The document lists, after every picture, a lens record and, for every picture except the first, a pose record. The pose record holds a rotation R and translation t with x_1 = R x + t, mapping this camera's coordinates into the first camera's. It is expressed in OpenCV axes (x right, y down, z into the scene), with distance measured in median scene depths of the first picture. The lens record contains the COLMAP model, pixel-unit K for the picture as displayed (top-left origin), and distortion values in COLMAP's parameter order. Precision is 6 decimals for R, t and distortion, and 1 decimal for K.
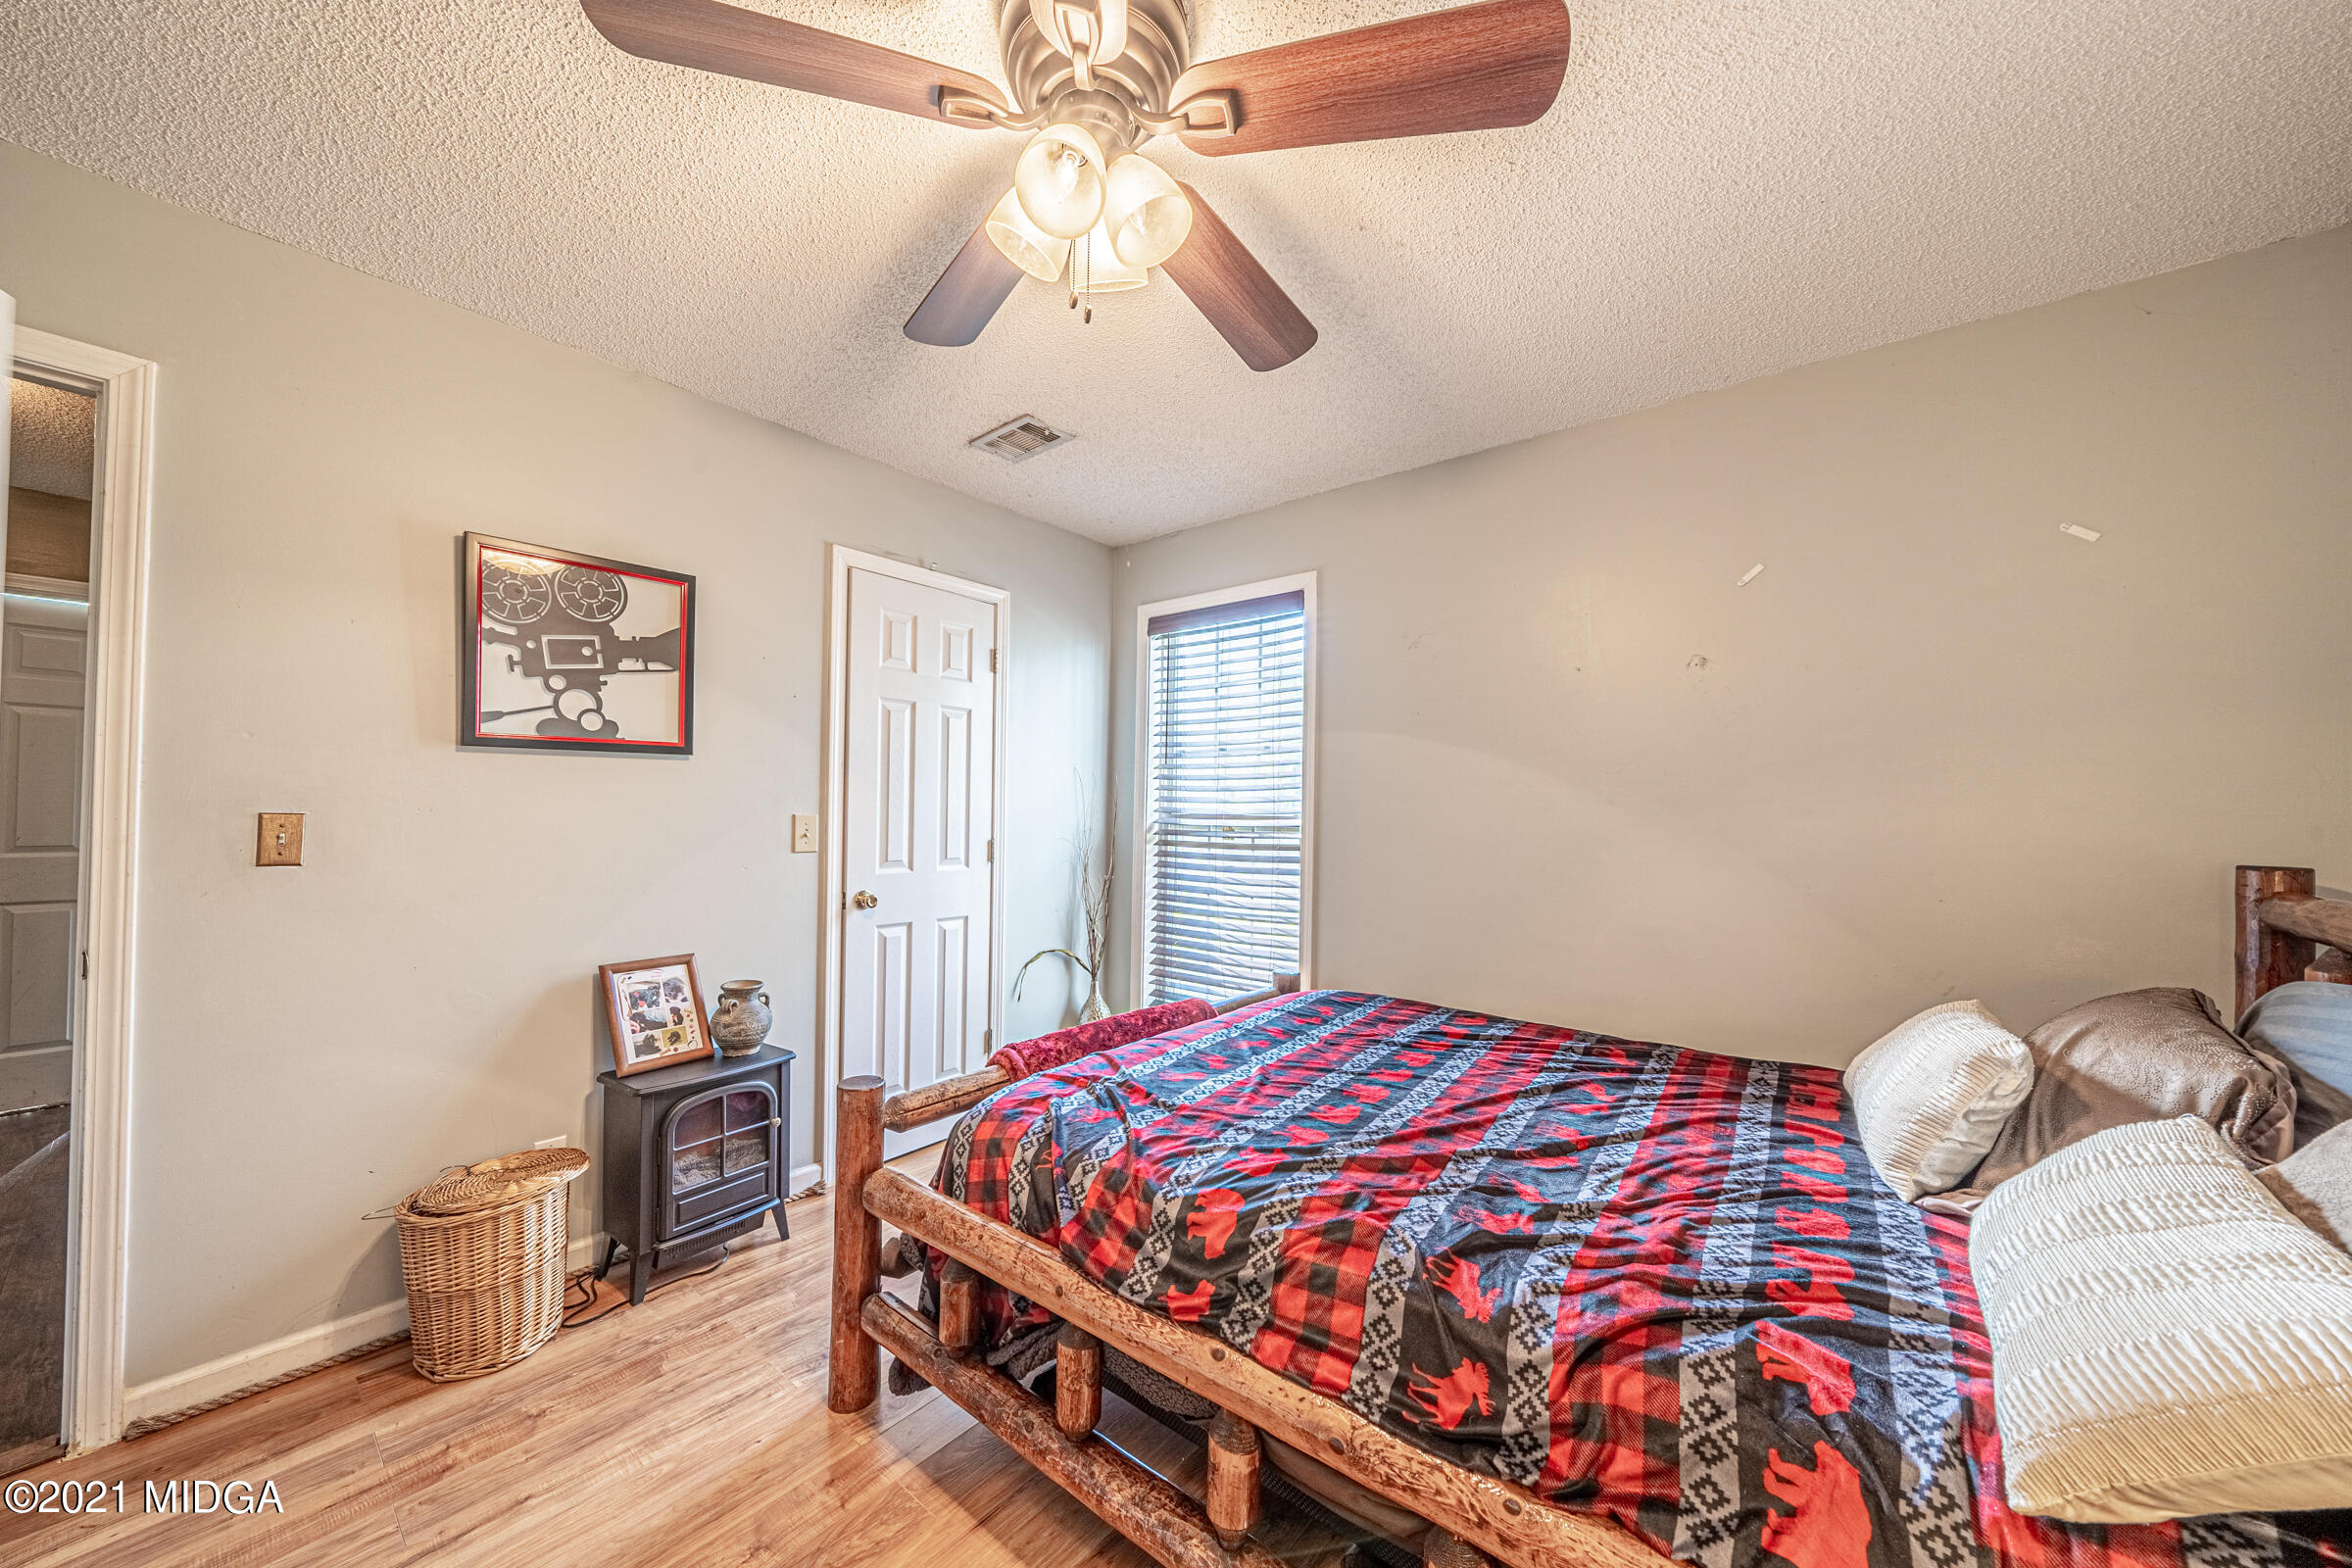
lens RADIAL K [[814.7, 0, 1172.4], [0, 814.7, 785.5], [0, 0, 1]] dist [-0.016726, -0.000037]
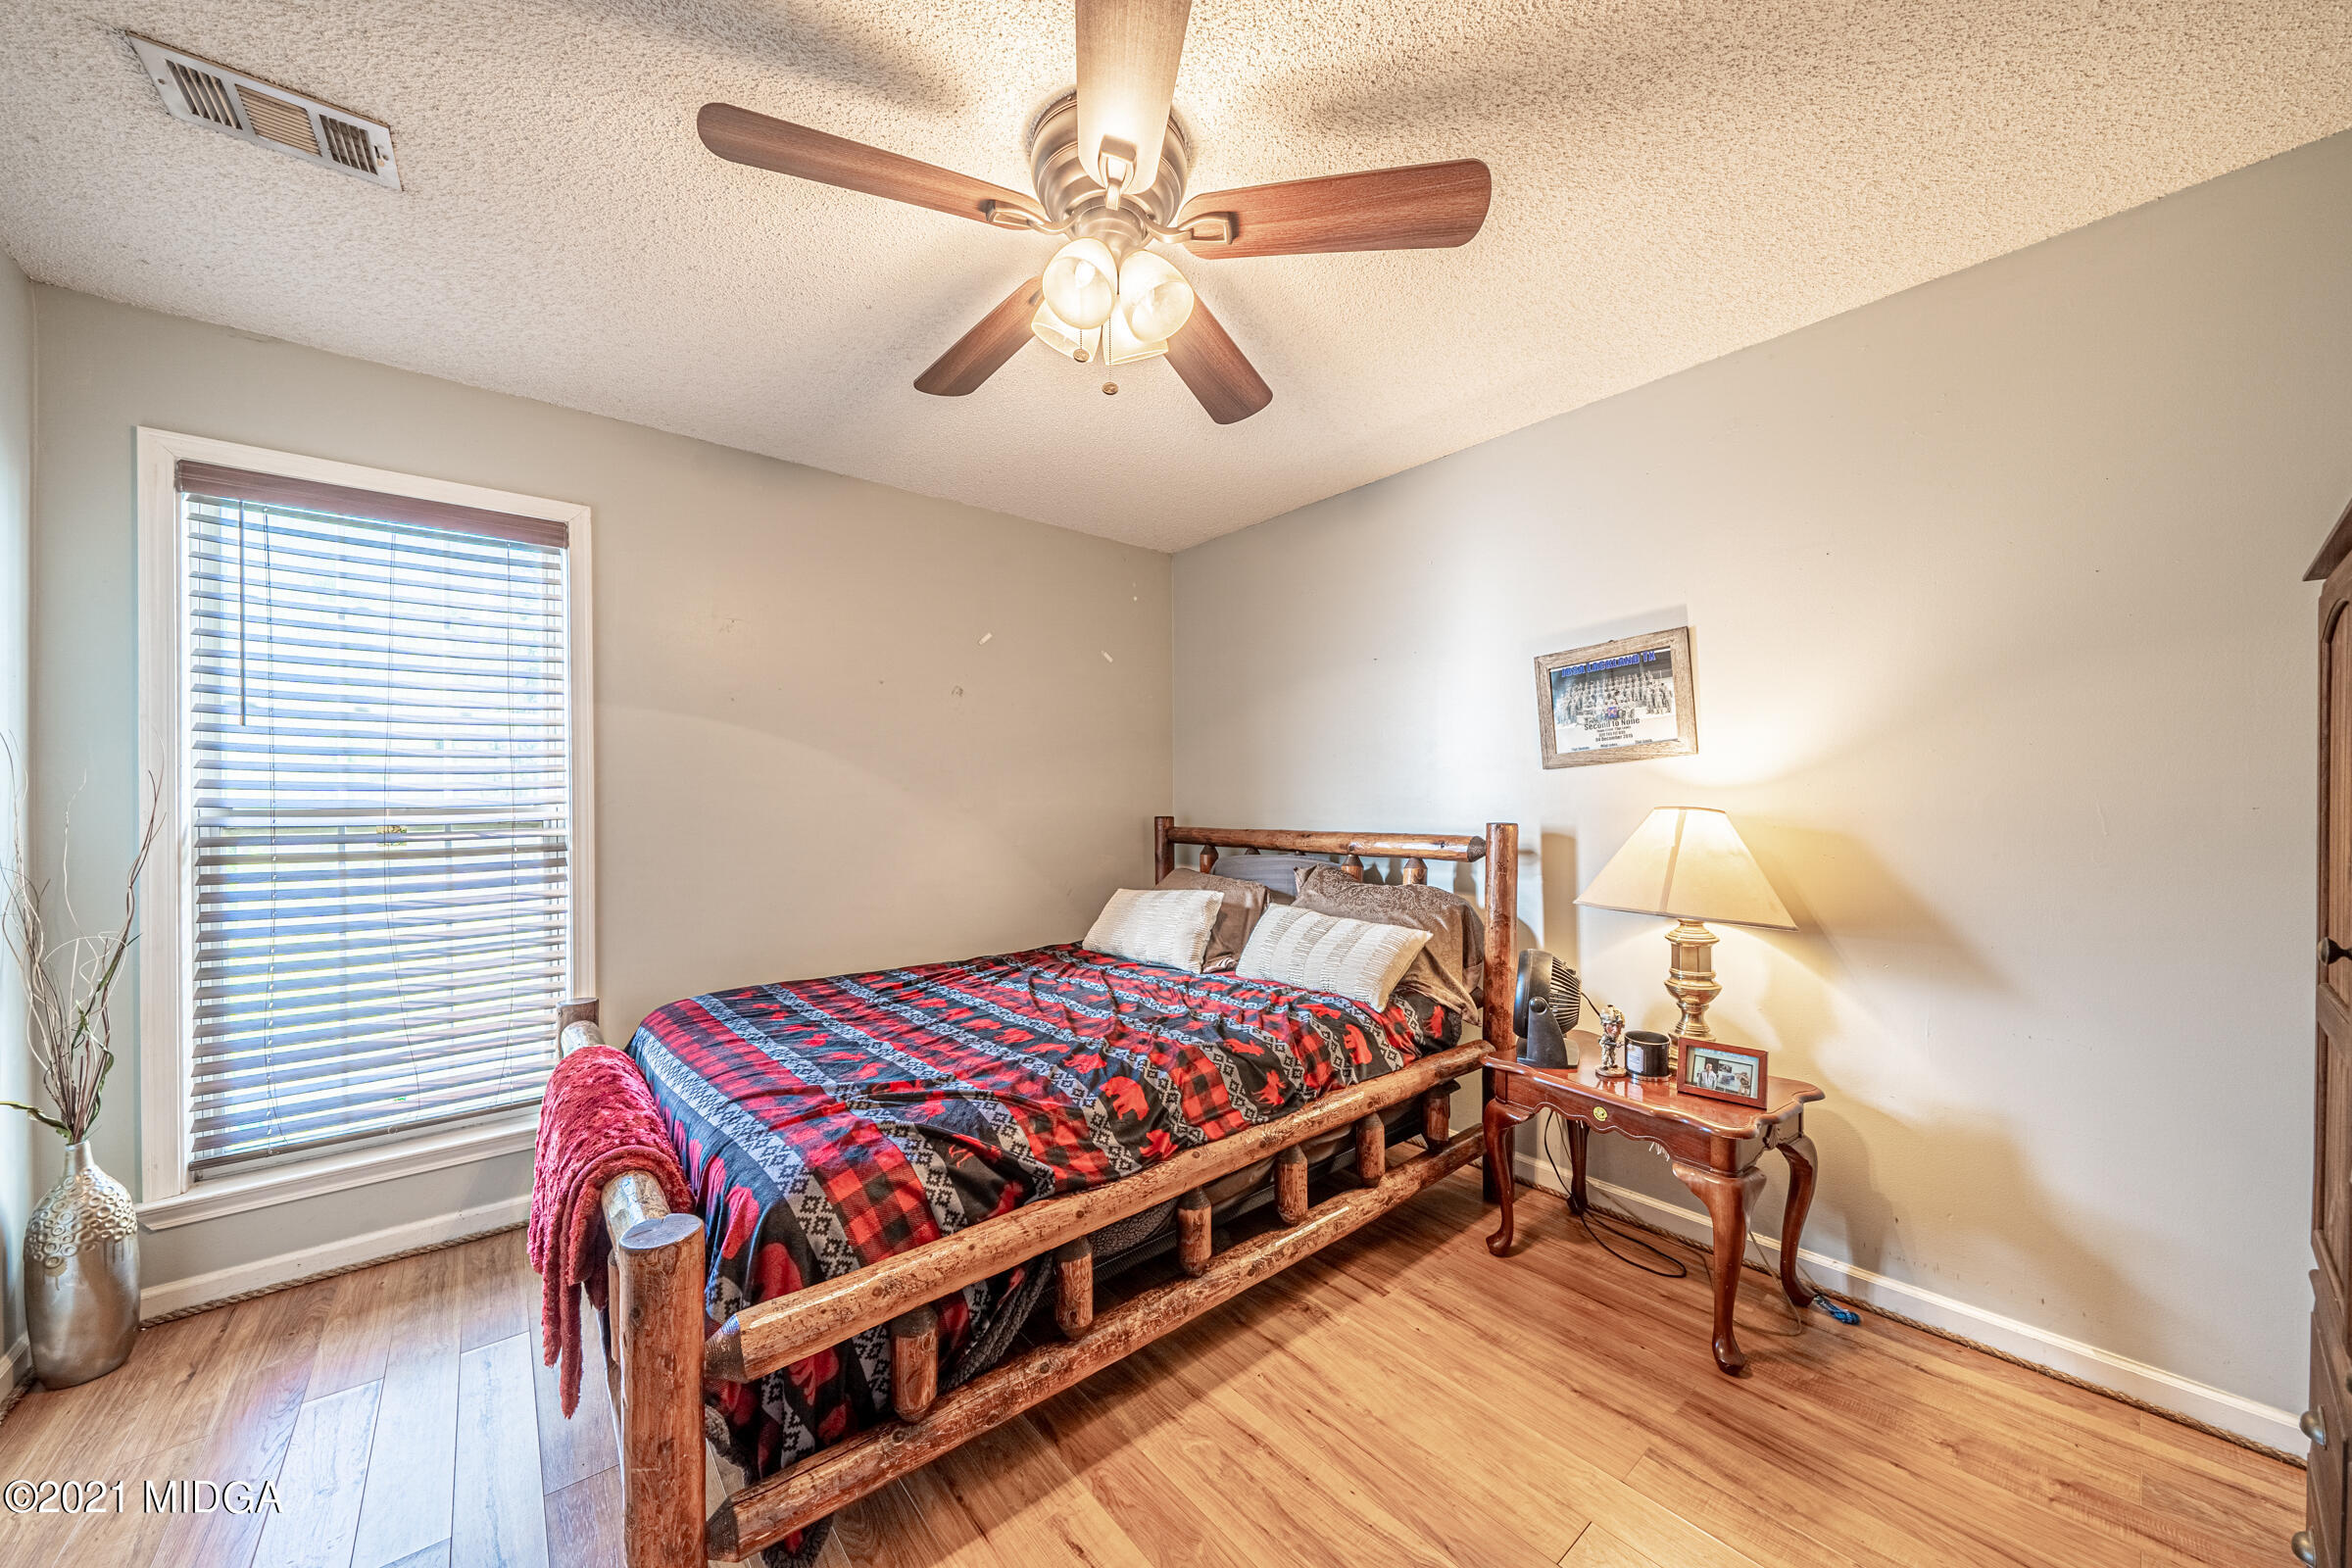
lens RADIAL K [[814.7, 0, 1163.3], [0, 814.7, 783.3], [0, 0, 1]] dist [-0.016726, -0.000037]
pose [[0.190946, 0.005555, 0.981585, -0.986090], [-0.022295, 0.999751, -0.001321, 0.003871], [-0.981347, -0.021632, 0.191022, 0.526288]]
